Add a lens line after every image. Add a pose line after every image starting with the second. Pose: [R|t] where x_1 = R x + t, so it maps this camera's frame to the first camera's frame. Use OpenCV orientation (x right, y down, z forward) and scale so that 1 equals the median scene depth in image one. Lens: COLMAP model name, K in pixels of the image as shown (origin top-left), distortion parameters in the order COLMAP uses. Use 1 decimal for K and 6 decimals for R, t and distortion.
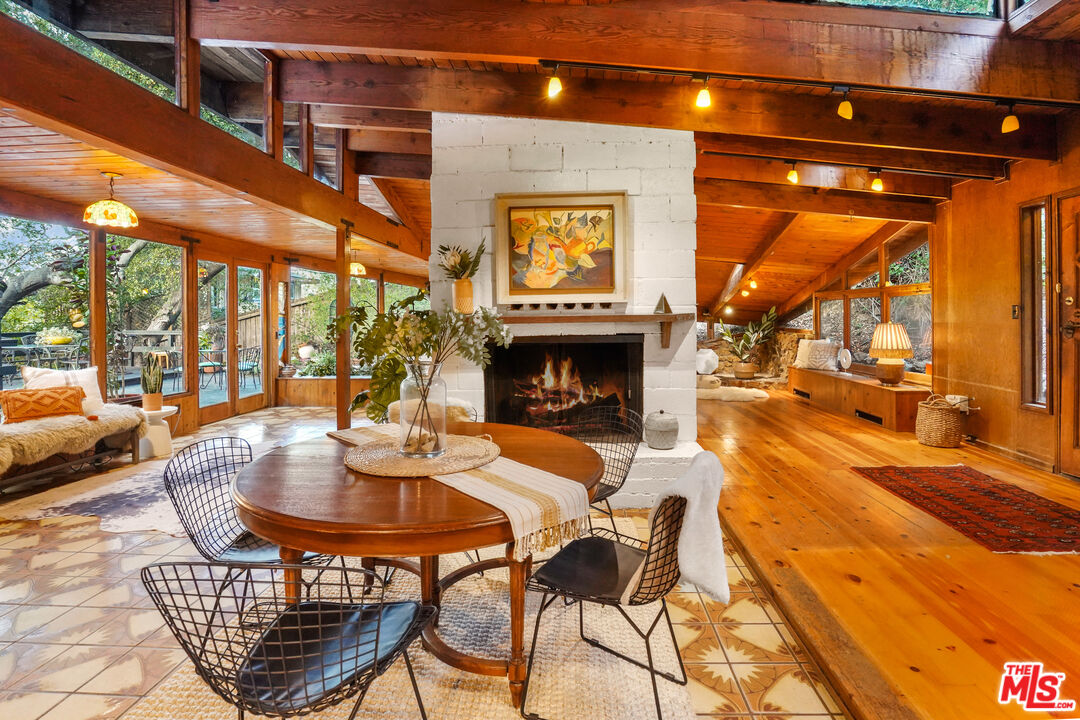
lens RADIAL K [[519.0, 0, 564.6], [0, 519.0, 316.7], [0, 0, 1]] dist [-0.053707, 0.019243]
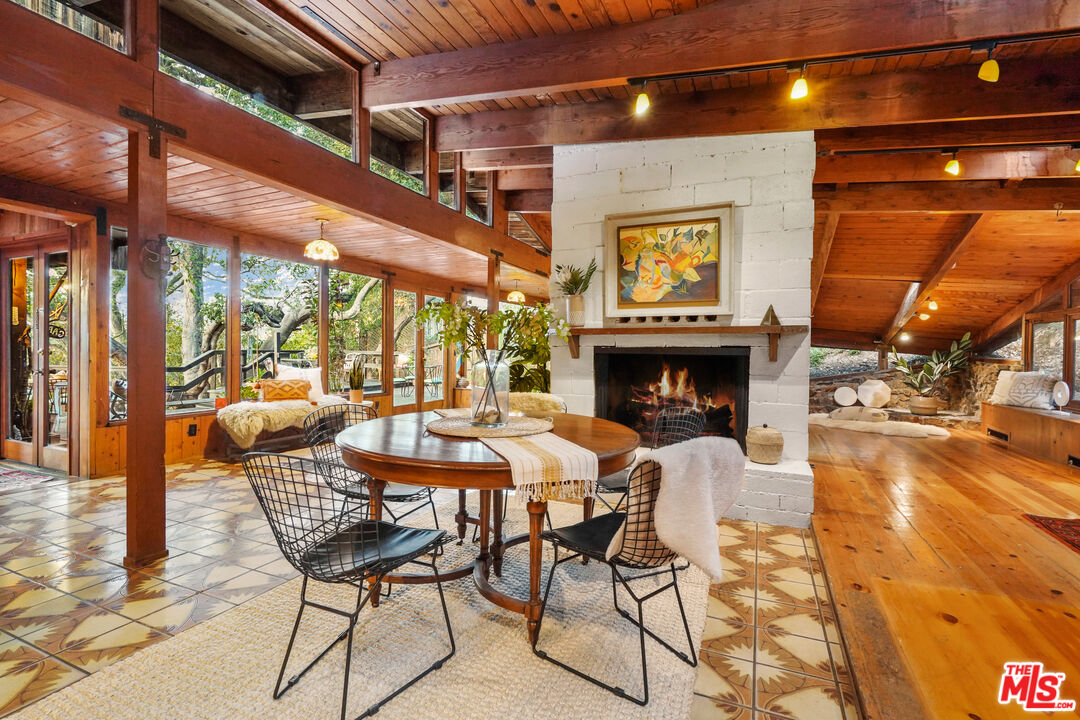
lens RADIAL K [[490.7, 0, 553.8], [0, 490.7, 357.0], [0, 0, 1]] dist [-0.000220, 0.000074]
pose [[0.933470, 0.022377, -0.357956, 0.138696], [-0.017248, 0.999698, 0.017513, 0.042942], [0.358239, -0.010174, 0.933574, -0.004861]]
